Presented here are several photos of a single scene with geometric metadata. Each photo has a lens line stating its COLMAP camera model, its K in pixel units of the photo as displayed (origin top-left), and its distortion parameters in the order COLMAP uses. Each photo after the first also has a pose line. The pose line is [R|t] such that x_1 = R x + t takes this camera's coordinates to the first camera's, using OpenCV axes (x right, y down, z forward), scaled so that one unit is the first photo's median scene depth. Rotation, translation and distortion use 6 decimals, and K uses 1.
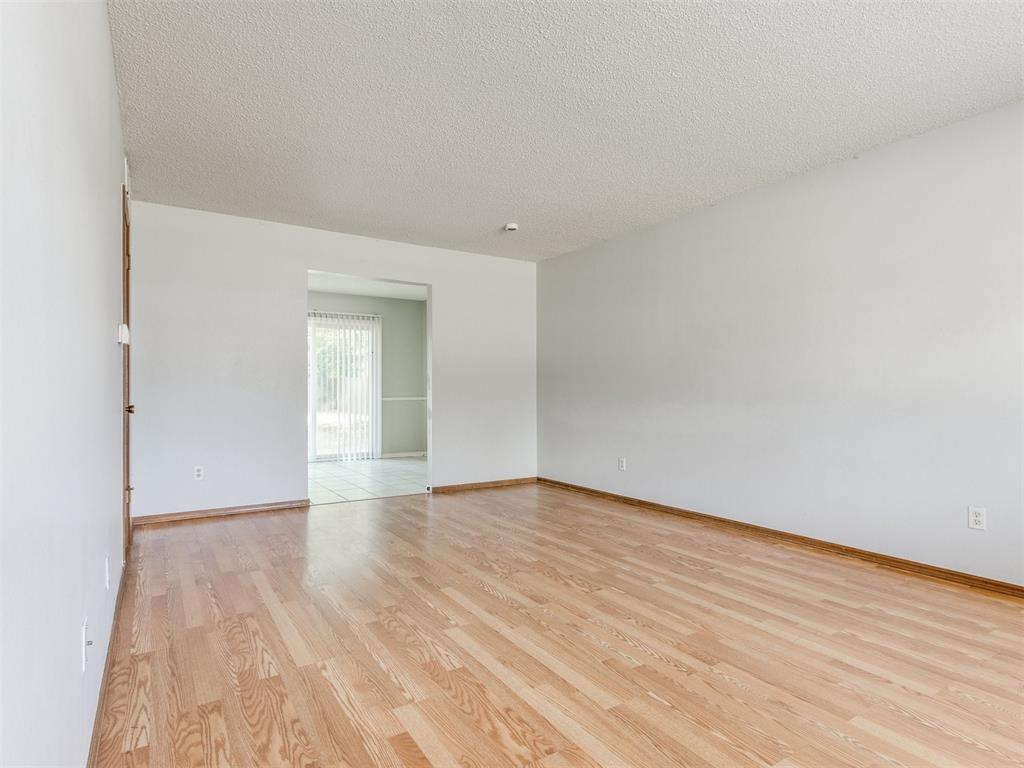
lens RADIAL K [[553.6, 0, 490.4], [0, 553.6, 383.5], [0, 0, 1]] dist [-0.004107, -0.000556]
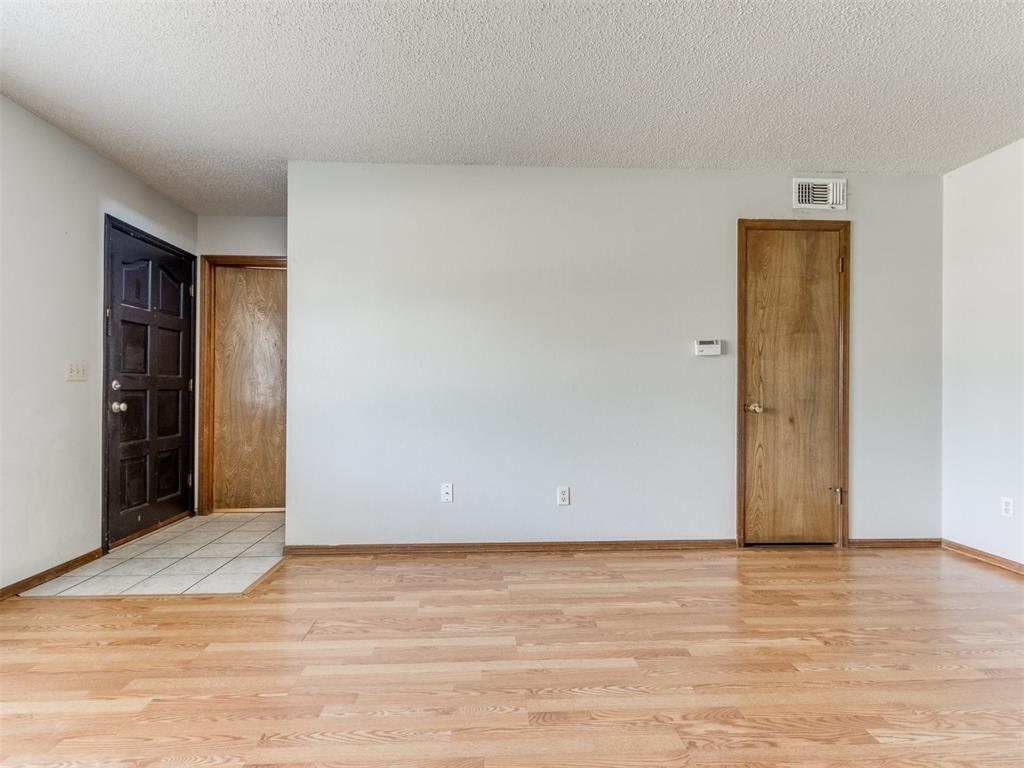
lens RADIAL K [[527.4, 0, 510.2], [0, 527.4, 389.4], [0, 0, 1]] dist [-0.000405, -0.001123]
pose [[-0.469128, -0.001968, -0.883128, 0.522279], [0.007828, 0.999949, -0.006387, 0.009341], [0.883095, -0.009909, -0.469089, 1.005214]]
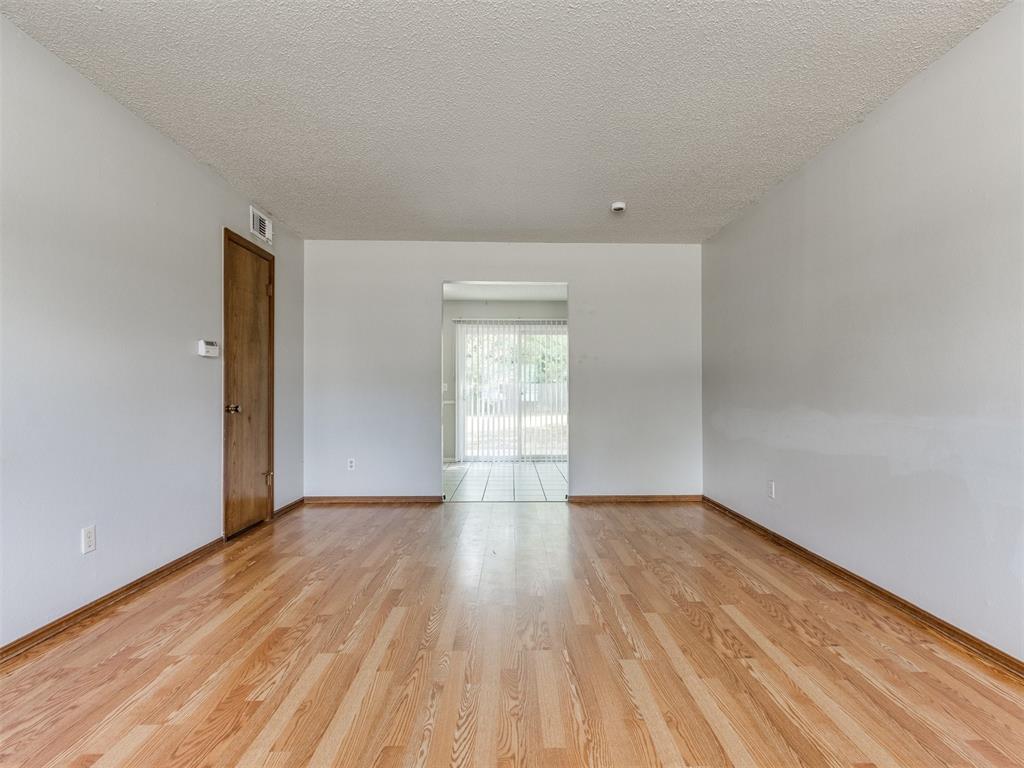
lens RADIAL K [[527.4, 0, 516.9], [0, 527.4, 388.9], [0, 0, 1]] dist [-0.000405, -0.001123]
pose [[0.865887, -0.003475, -0.500228, 0.450845], [0.005184, 0.999985, 0.002028, 0.002753], [0.500213, -0.004349, 0.865891, 0.283134]]
